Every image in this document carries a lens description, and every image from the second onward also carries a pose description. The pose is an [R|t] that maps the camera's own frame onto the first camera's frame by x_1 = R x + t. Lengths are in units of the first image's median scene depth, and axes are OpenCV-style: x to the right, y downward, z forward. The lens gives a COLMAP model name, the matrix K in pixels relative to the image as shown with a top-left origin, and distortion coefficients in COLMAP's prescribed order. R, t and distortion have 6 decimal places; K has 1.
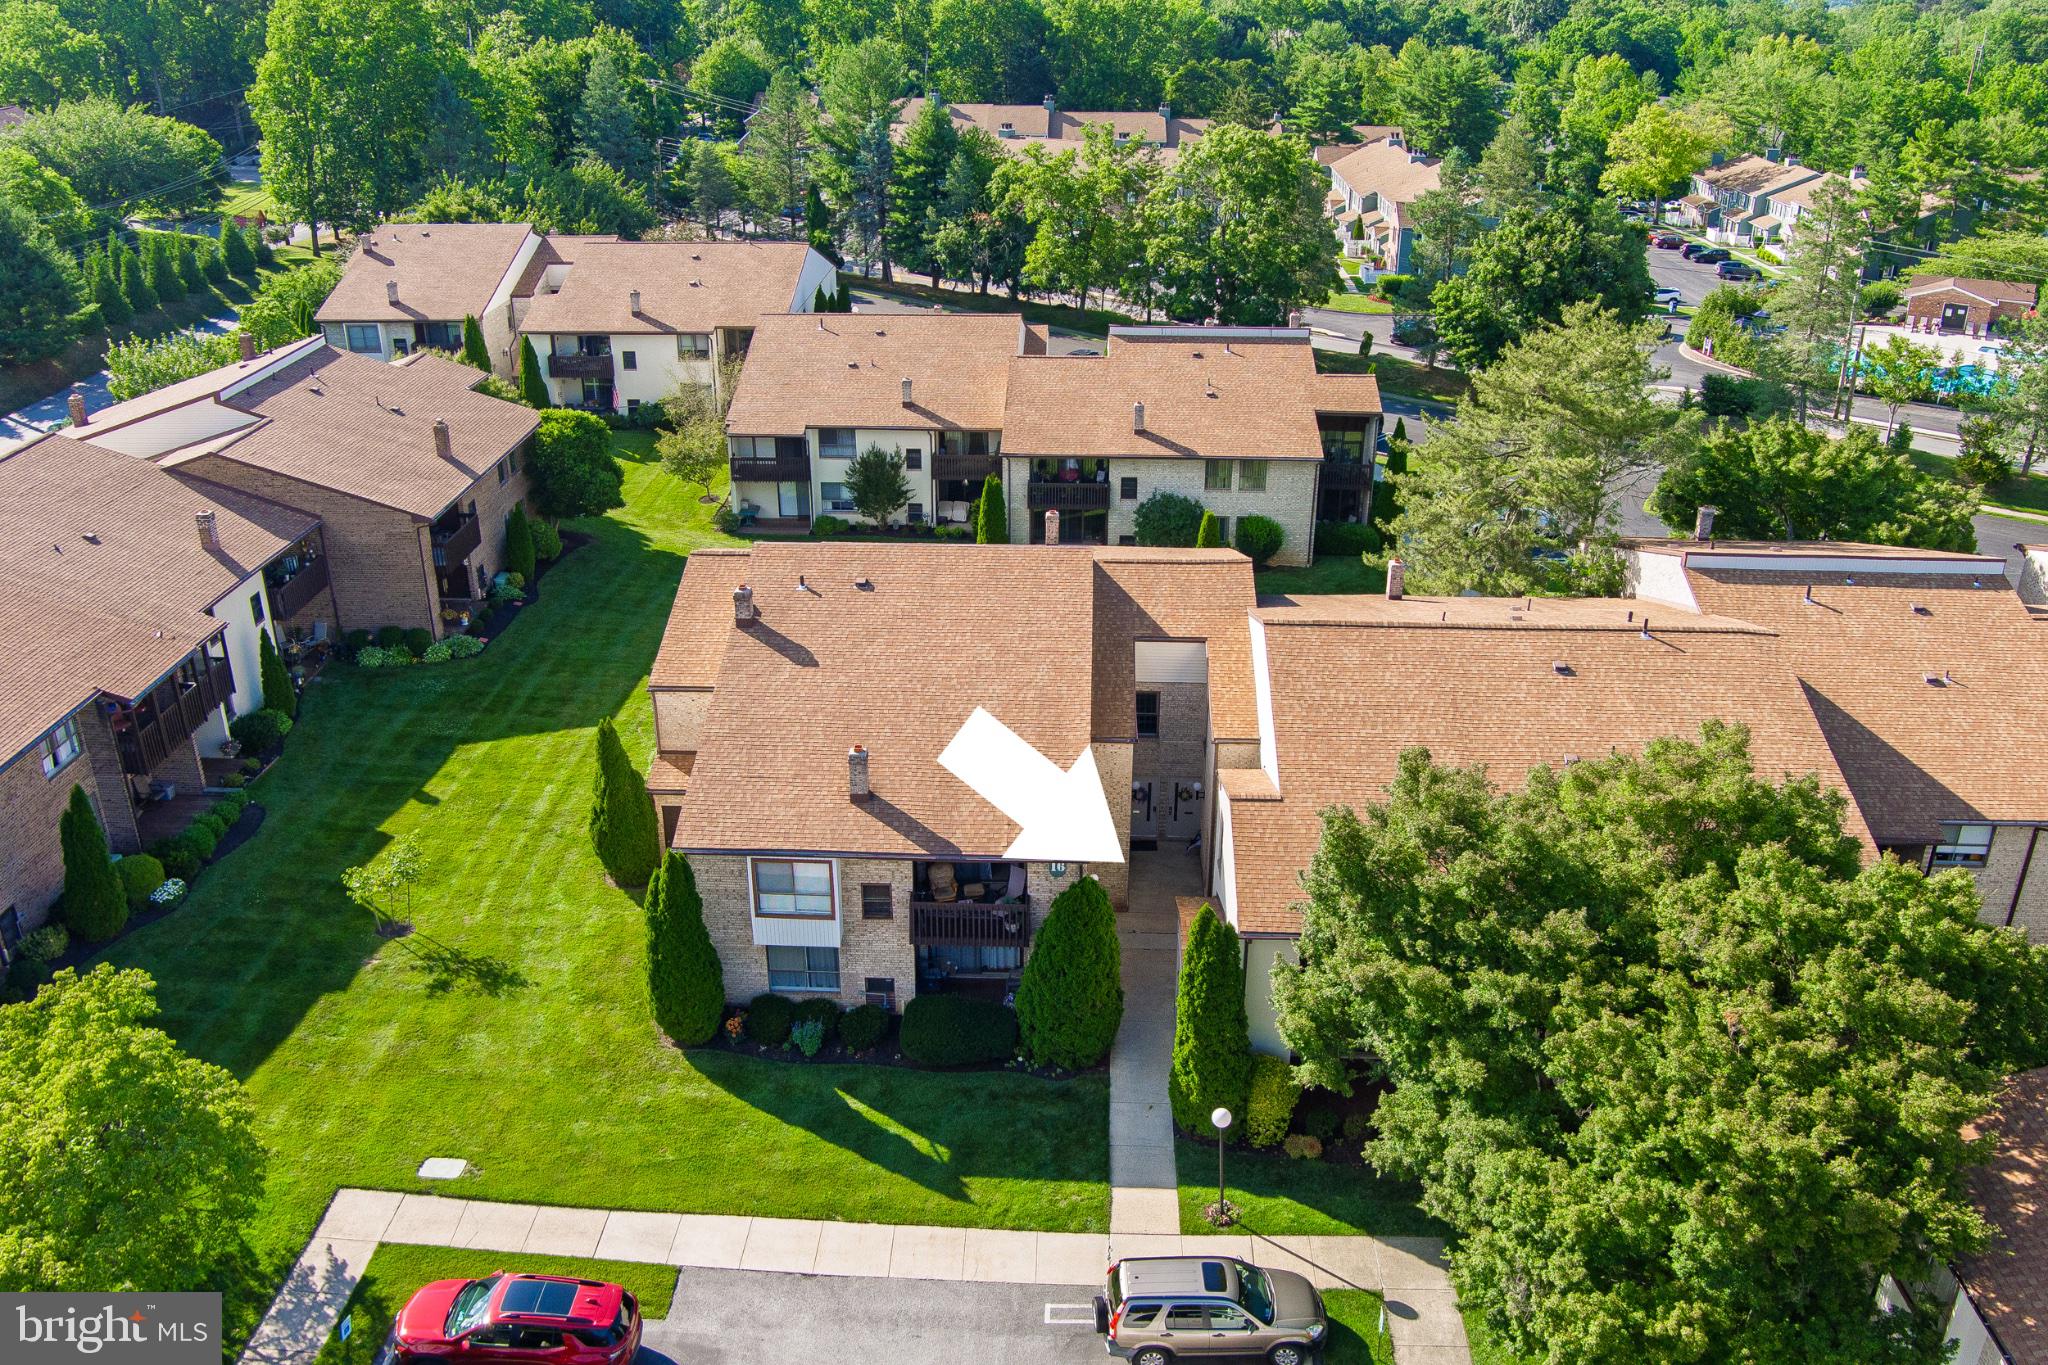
lens RADIAL K [[1650.5, 0, 1024.0], [0, 1650.5, 682.5], [0, 0, 1]] dist [-0.077705, 0.018612]
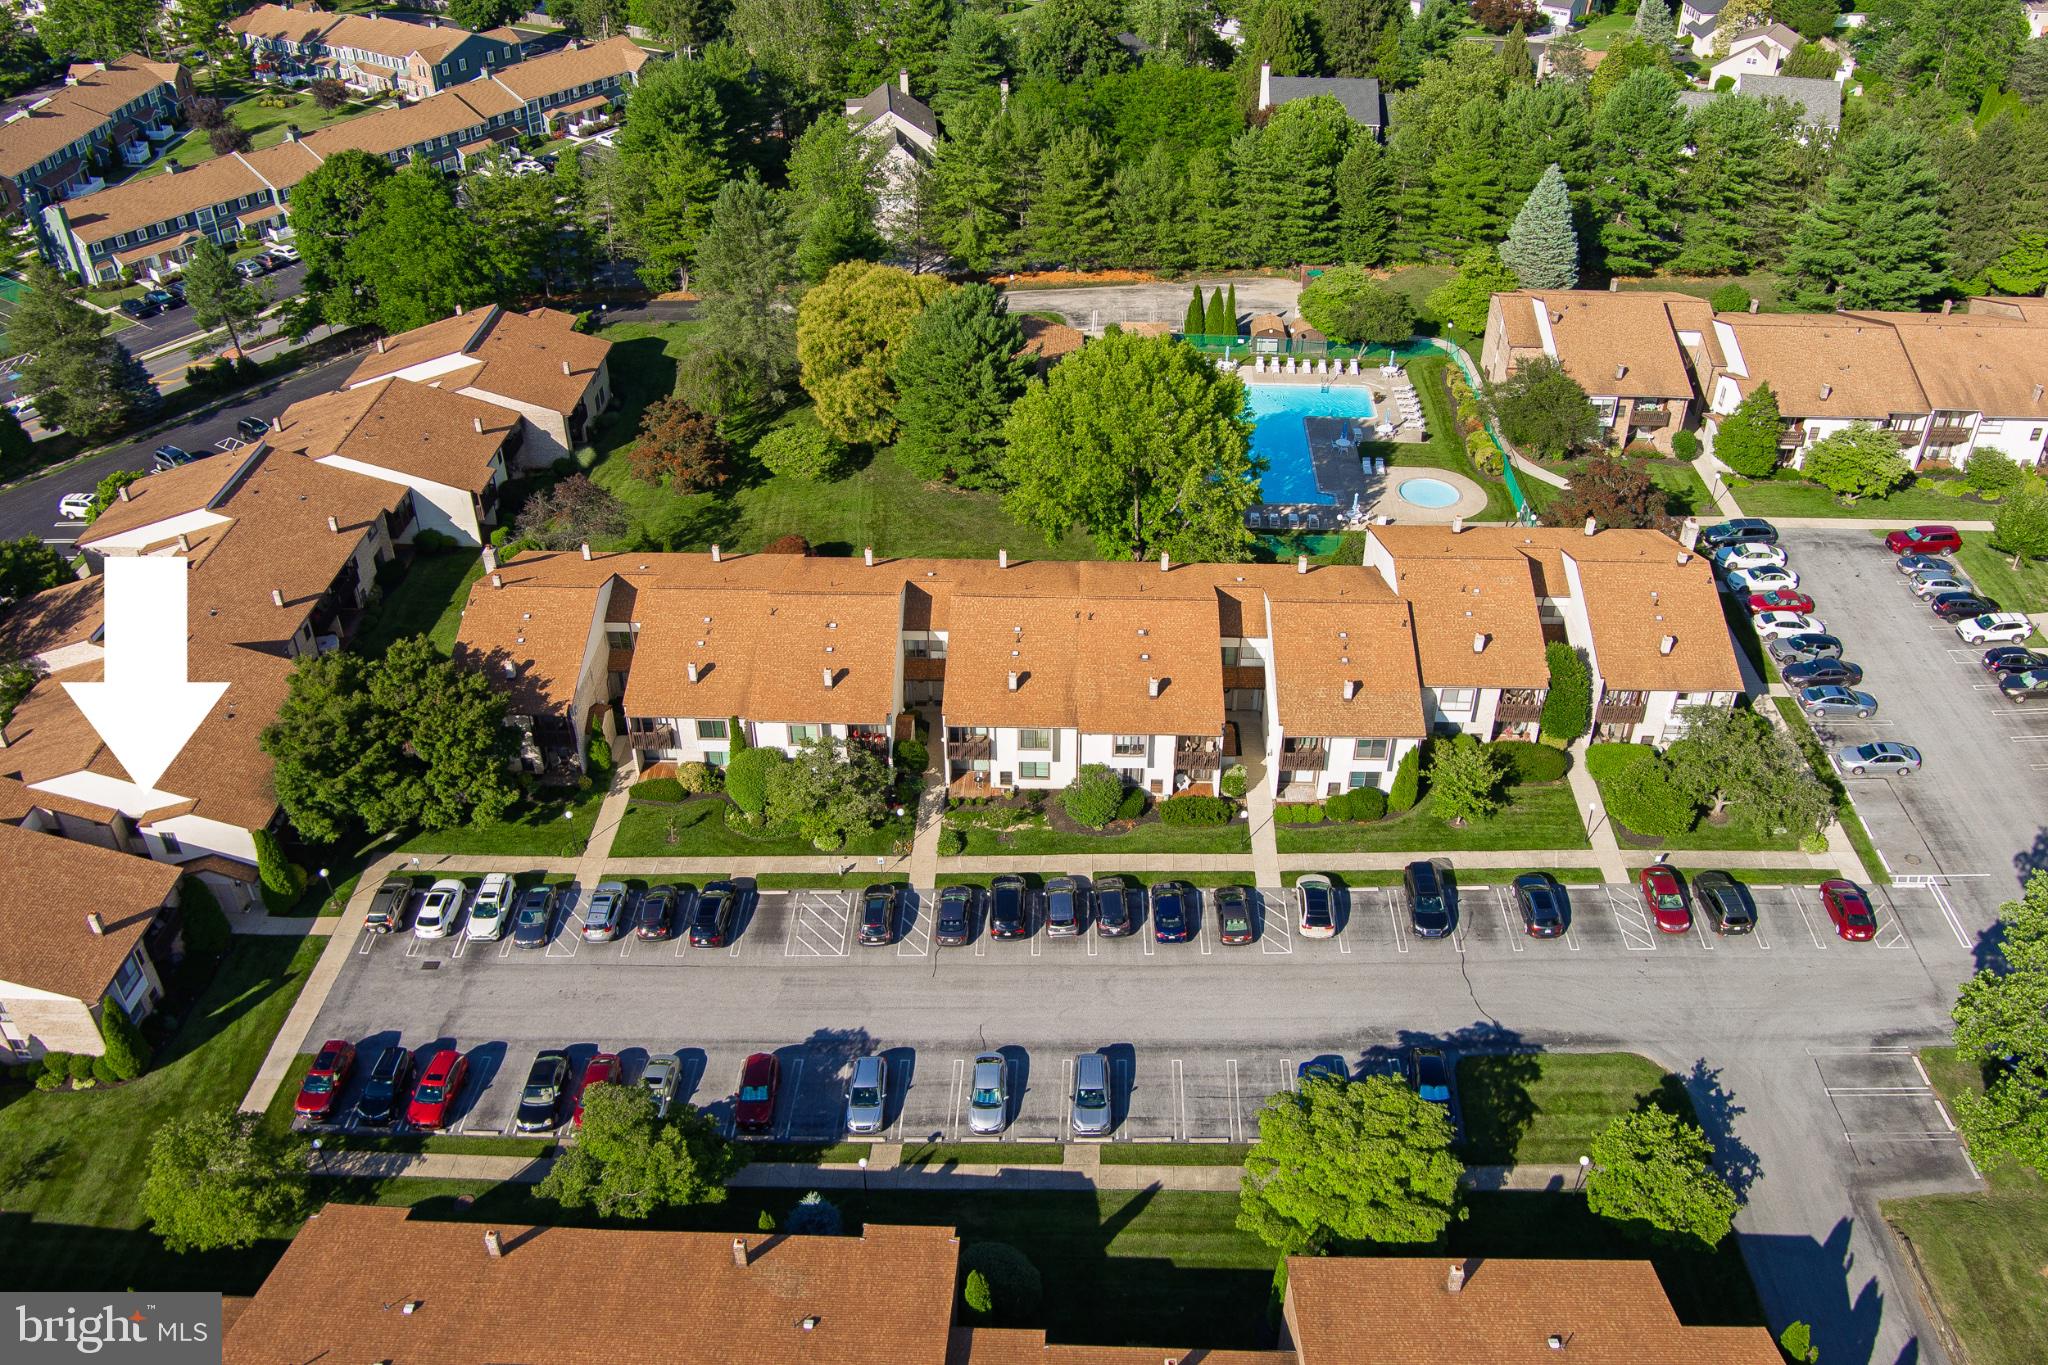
lens RADIAL K [[1650.5, 0, 1024.0], [0, 1650.5, 682.5], [0, 0, 1]] dist [-0.077705, 0.018612]
pose [[-0.008053, -0.574938, 0.818157, -0.868416], [0.416934, 0.741741, 0.525343, -0.408138], [-0.908901, 0.345348, 0.233738, -0.356833]]
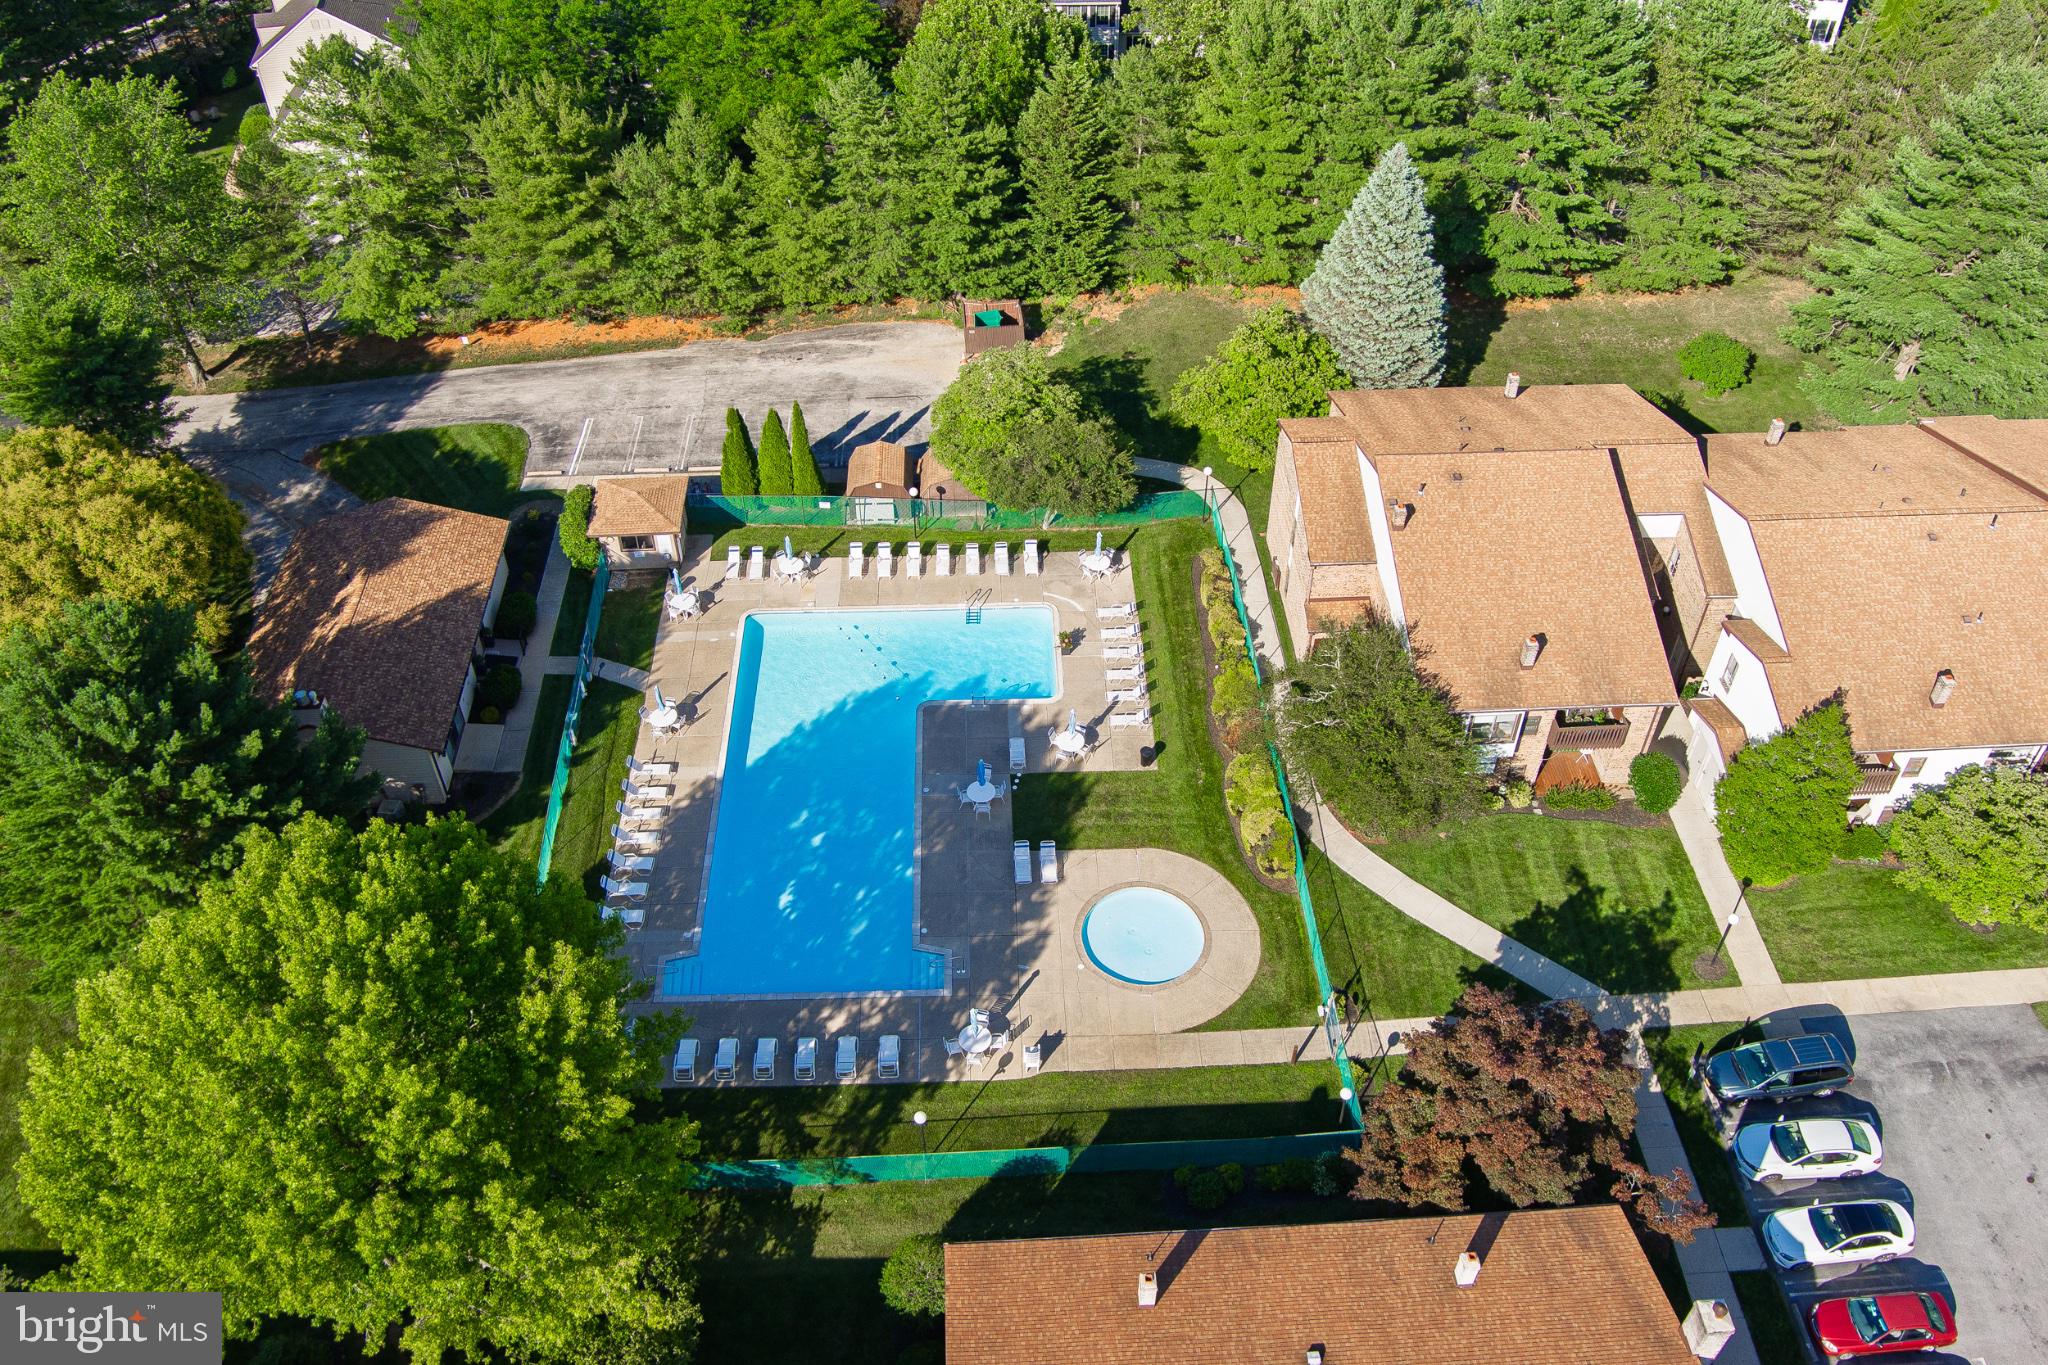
lens RADIAL K [[1650.5, 0, 1024.0], [0, 1650.5, 682.5], [0, 0, 1]] dist [-0.077705, 0.018612]
pose [[-0.094707, -0.684162, 0.723155, 0.130147], [0.413281, 0.633843, 0.653790, -0.132075], [-0.905665, 0.360785, 0.222722, -0.586729]]
